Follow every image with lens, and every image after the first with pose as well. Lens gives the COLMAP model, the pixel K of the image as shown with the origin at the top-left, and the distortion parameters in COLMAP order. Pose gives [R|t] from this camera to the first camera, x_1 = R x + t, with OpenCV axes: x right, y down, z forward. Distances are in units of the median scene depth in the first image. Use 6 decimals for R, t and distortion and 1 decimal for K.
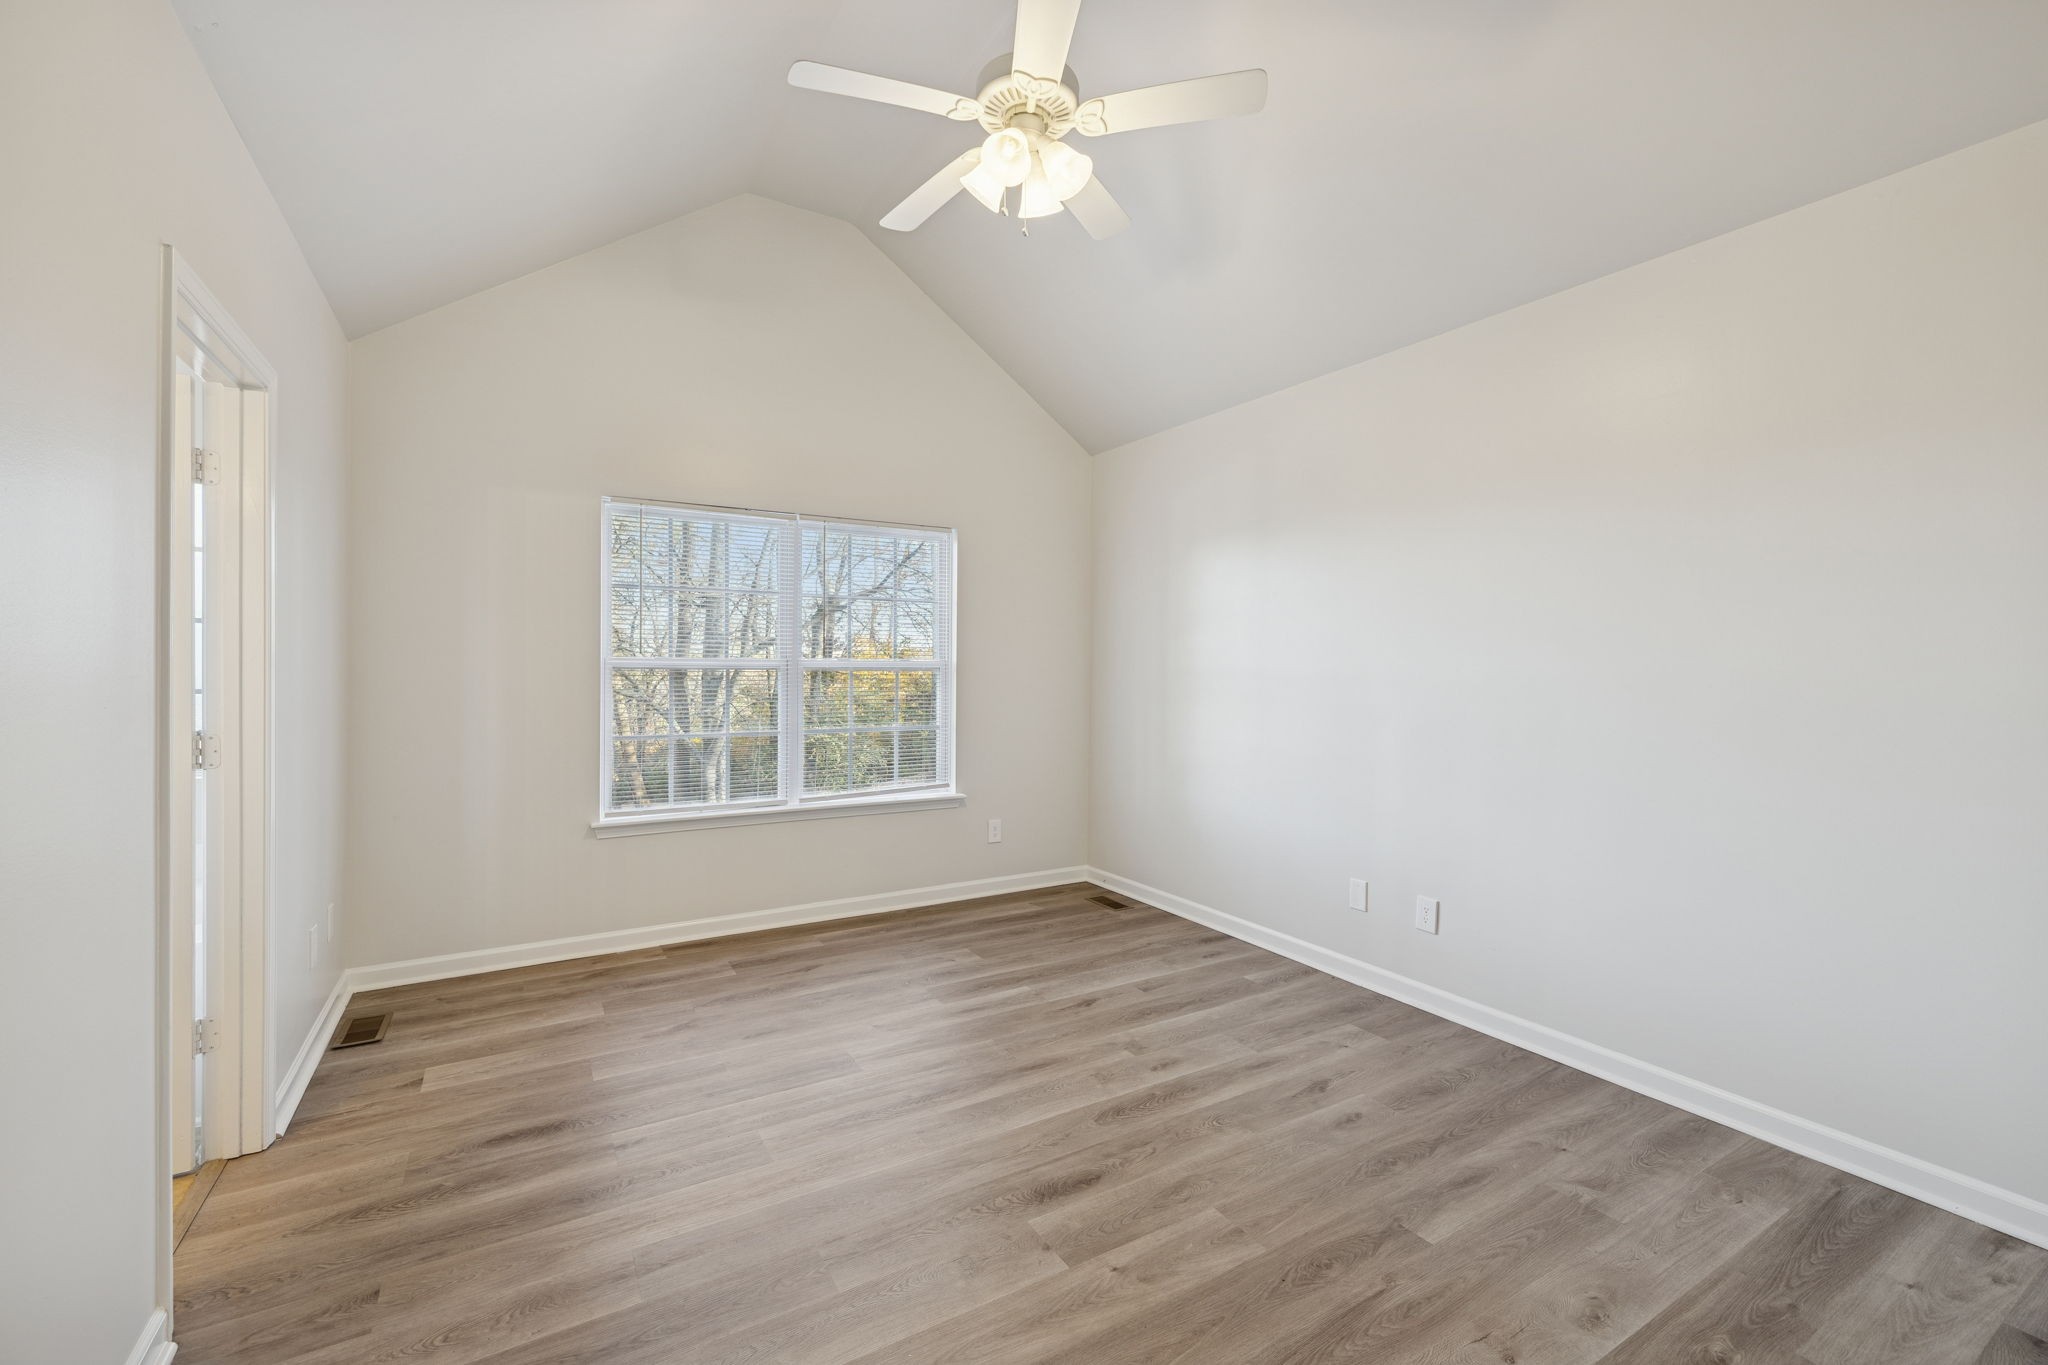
lens RADIAL K [[857.4, 0, 1022.5], [0, 857.4, 667.4], [0, 0, 1]] dist [0.002701, 0.000592]
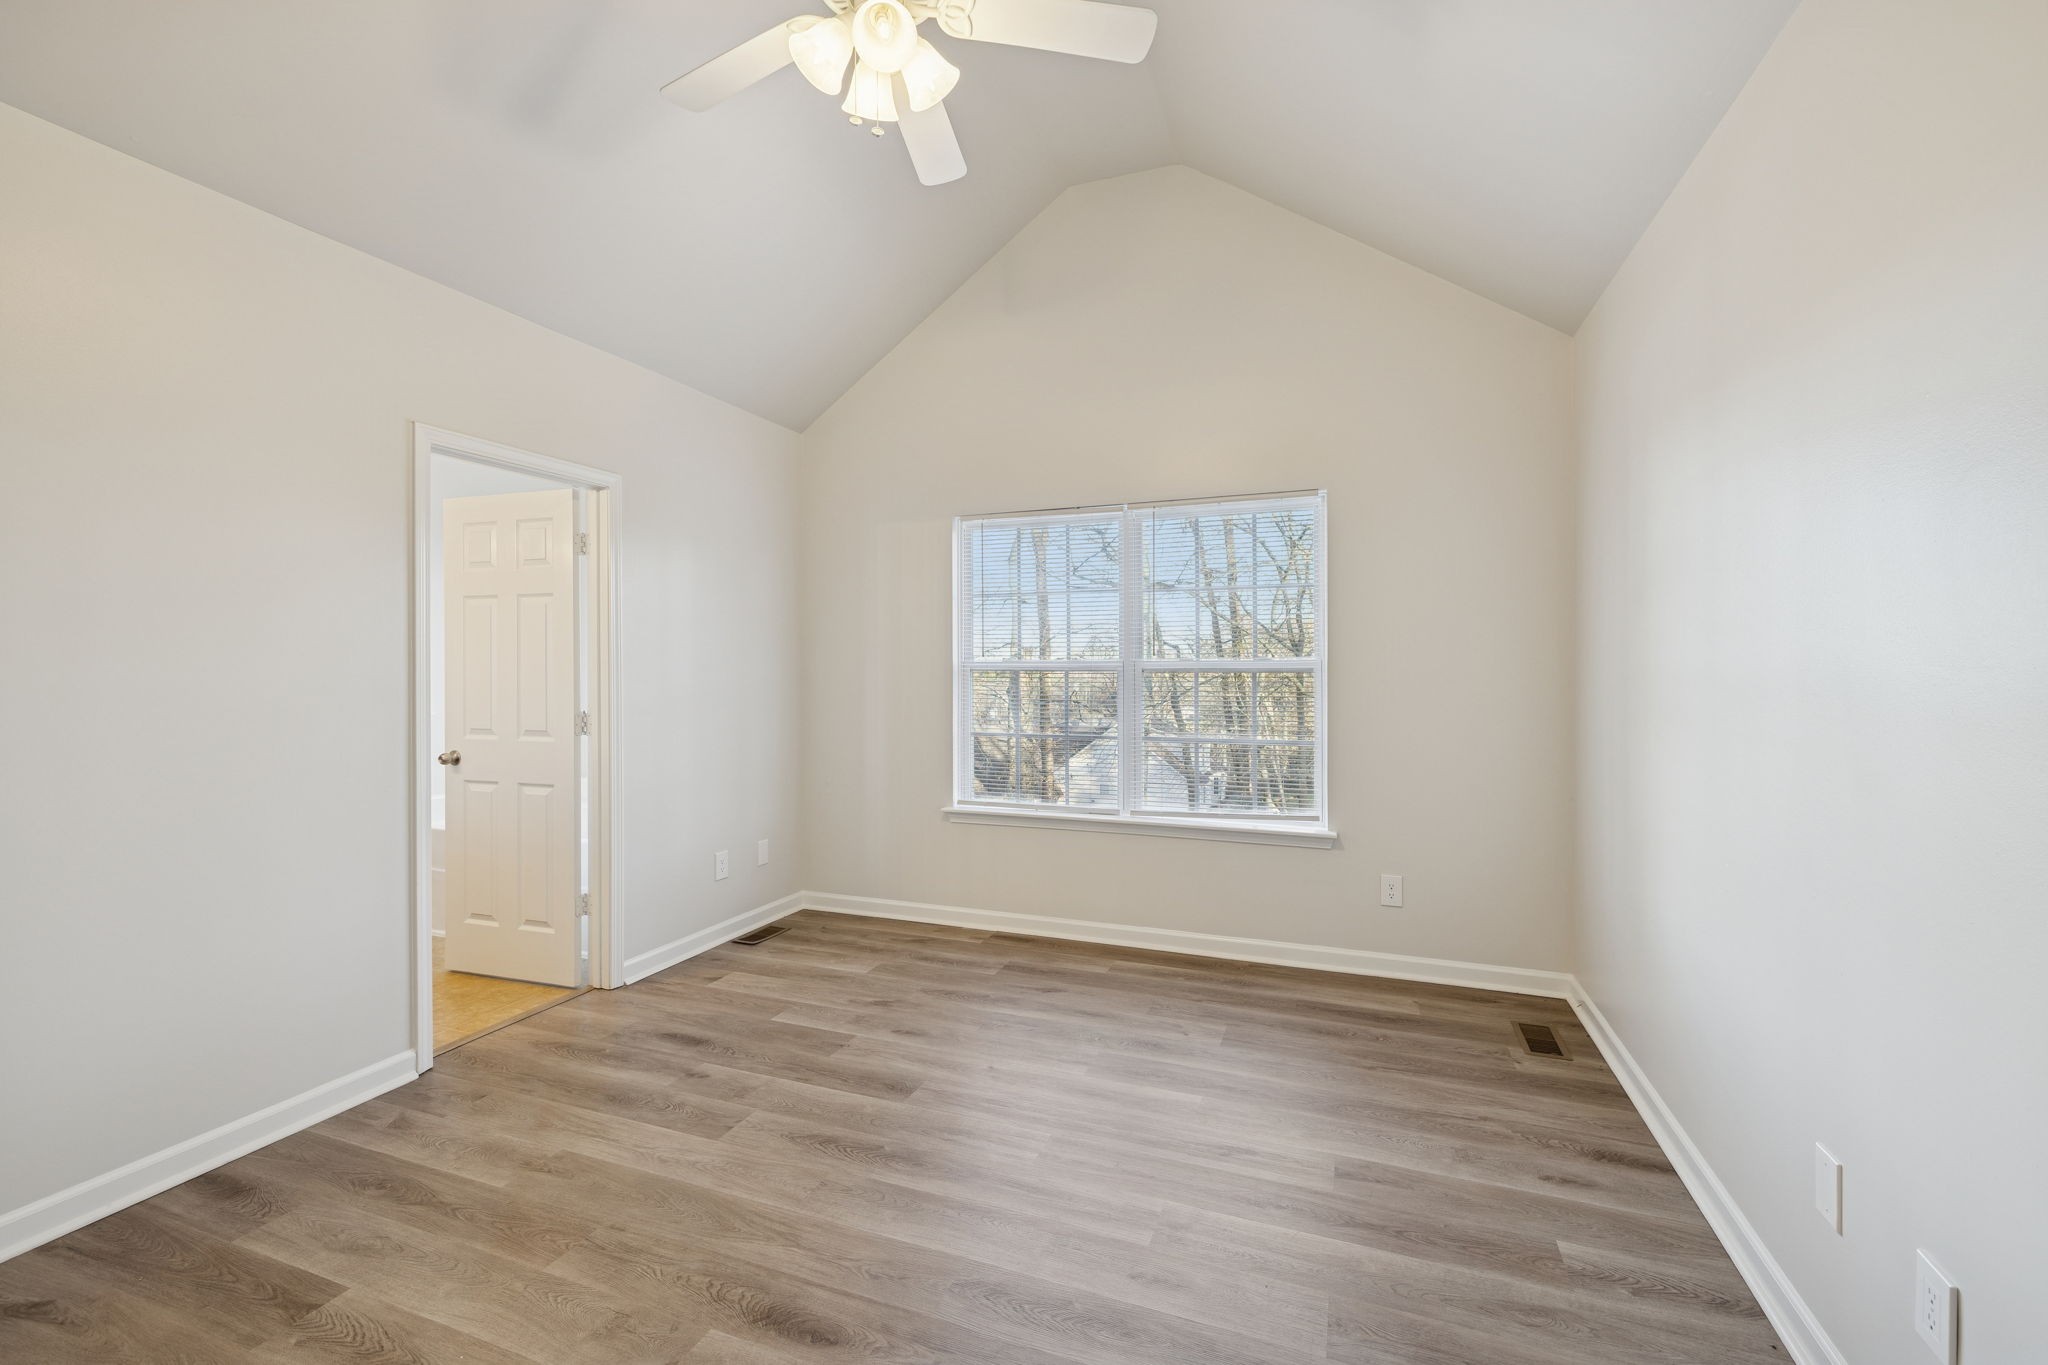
lens RADIAL K [[857.4, 0, 1013.1], [0, 857.4, 666.1], [0, 0, 1]] dist [0.008480, 0.000288]
pose [[0.613688, -0.009166, -0.789495, 0.452164], [0.004840, 0.999957, -0.007847, 0.004359], [0.789533, 0.000994, 0.613707, 0.379273]]
